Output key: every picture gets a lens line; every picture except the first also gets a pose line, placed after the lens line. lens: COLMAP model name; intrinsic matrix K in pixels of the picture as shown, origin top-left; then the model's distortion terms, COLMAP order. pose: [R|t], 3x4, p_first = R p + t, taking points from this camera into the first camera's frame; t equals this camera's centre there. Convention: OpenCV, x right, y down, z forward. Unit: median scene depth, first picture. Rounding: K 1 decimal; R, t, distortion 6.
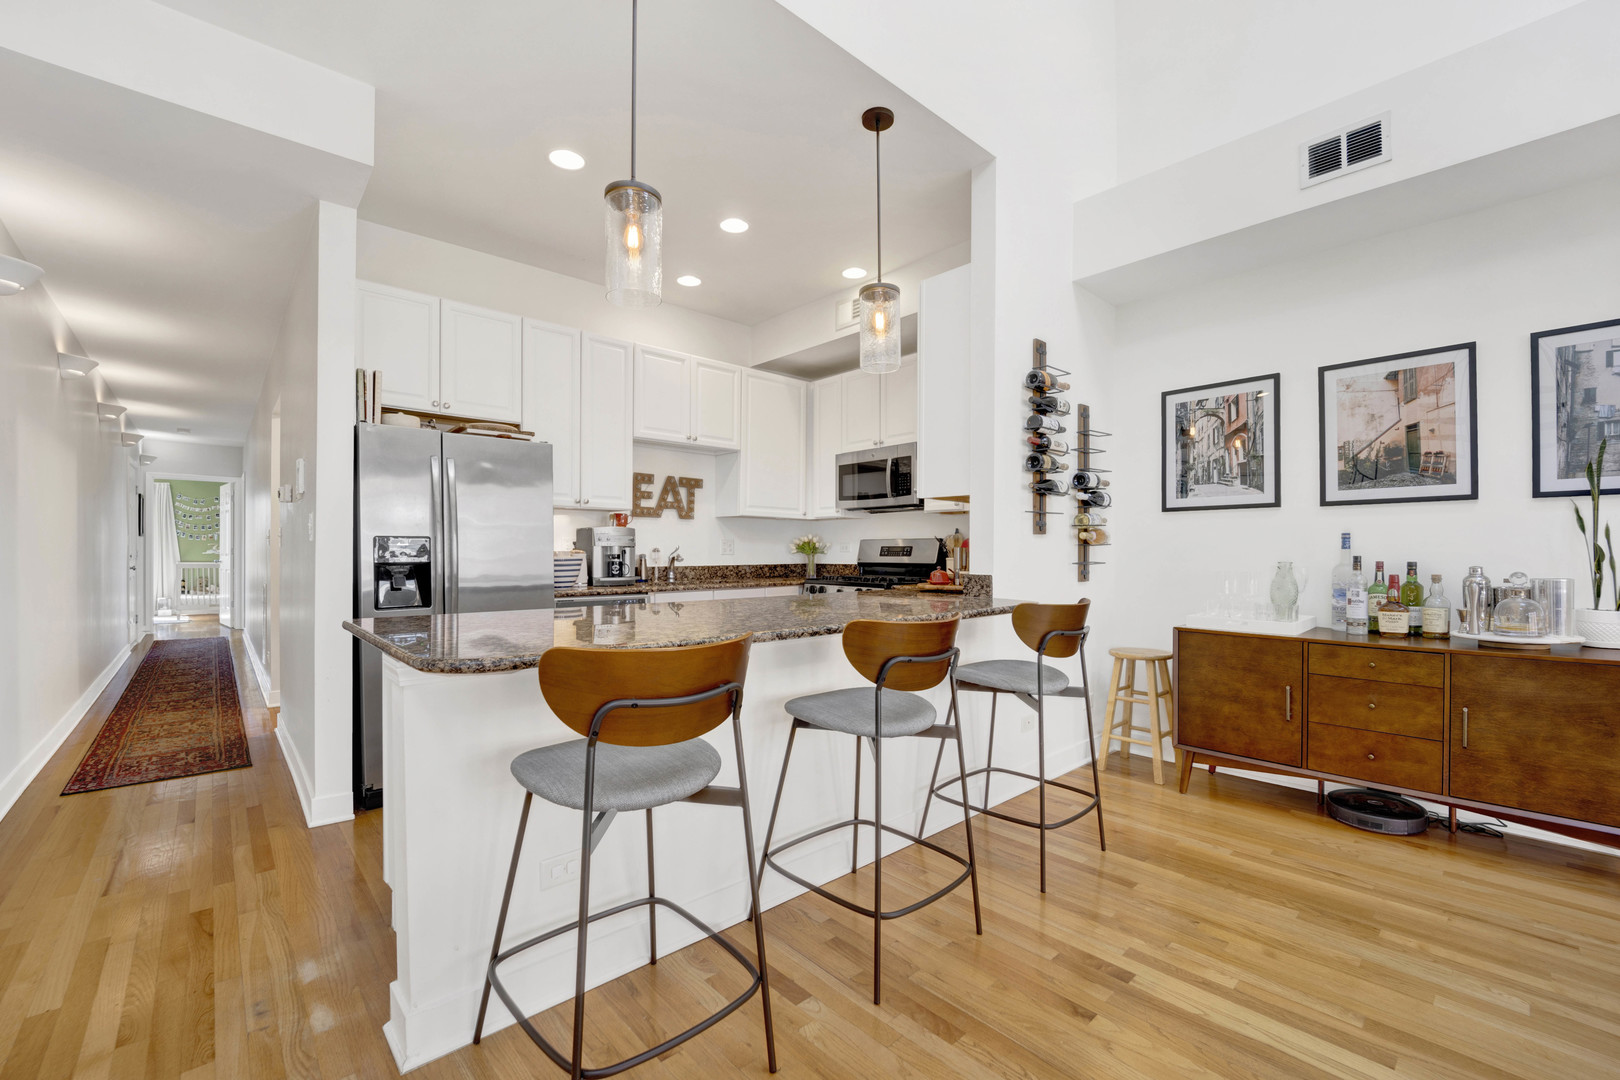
lens RADIAL K [[669.4, 0, 810.6], [0, 669.4, 551.3], [0, 0, 1]] dist [-0.022074, -0.000027]
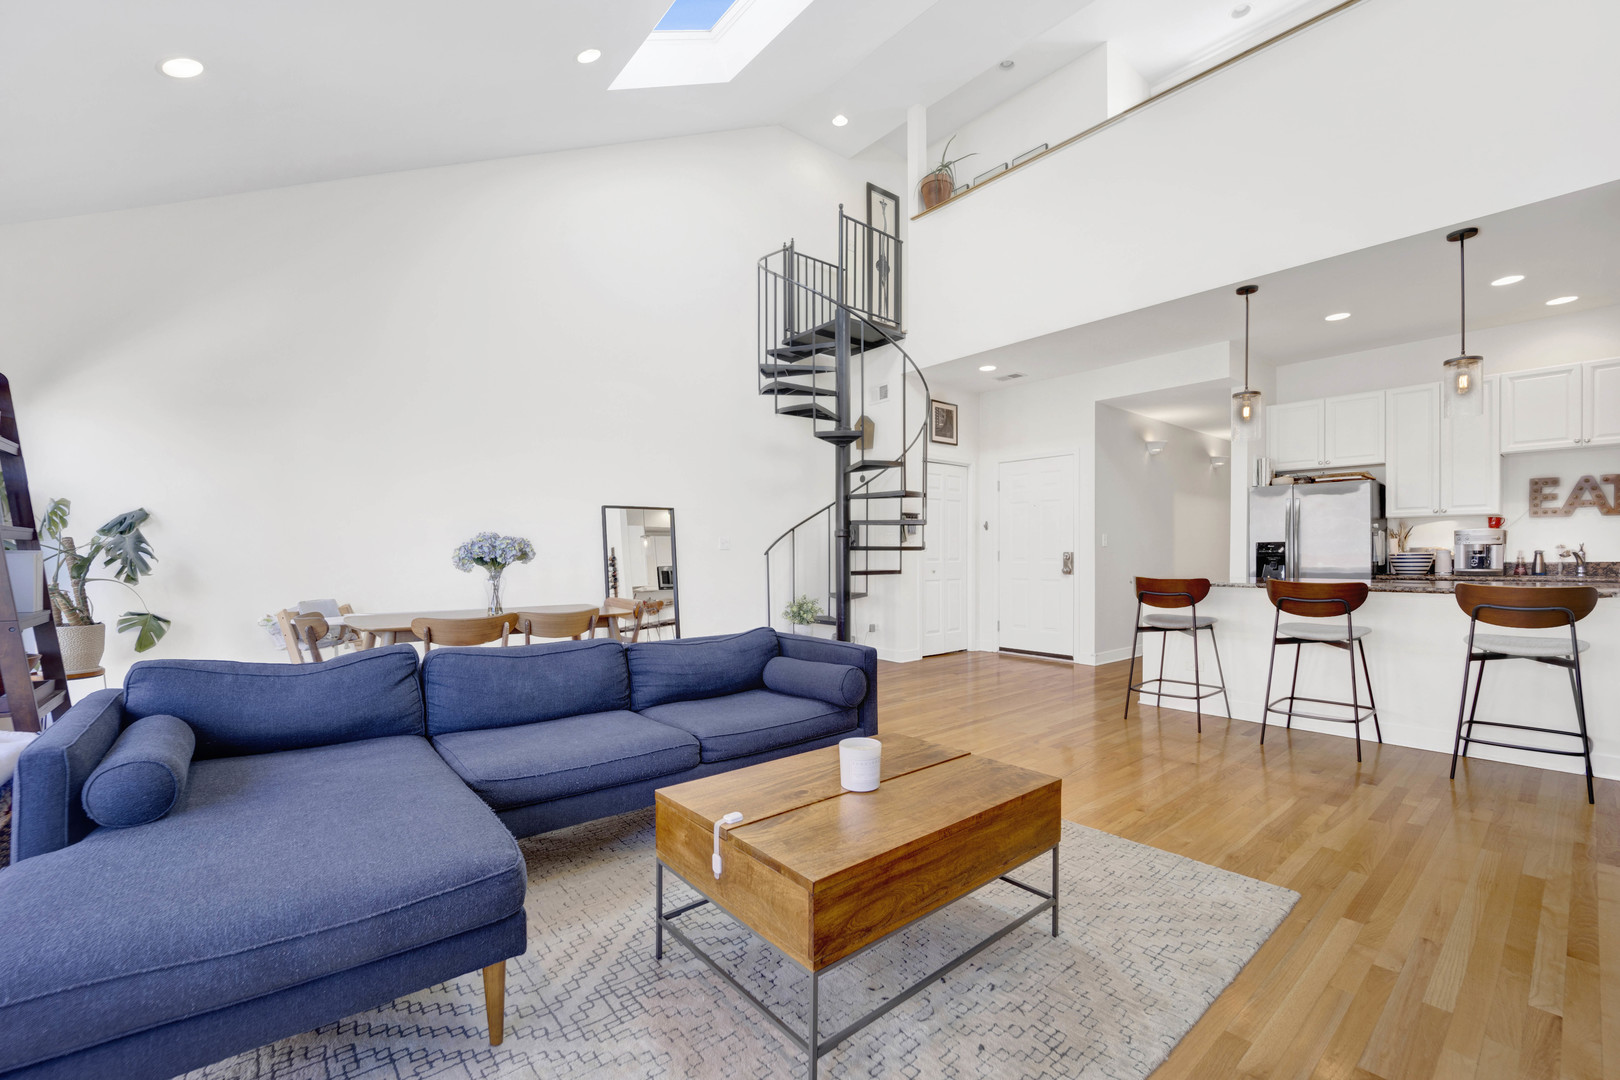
lens RADIAL K [[669.4, 0, 810.6], [0, 669.4, 551.3], [0, 0, 1]] dist [-0.022074, -0.000027]
pose [[-0.056168, -0.001240, -0.998421, 1.400129], [0.006478, 0.999978, -0.001607, -0.000666], [0.998400, -0.006558, -0.056158, -0.257249]]
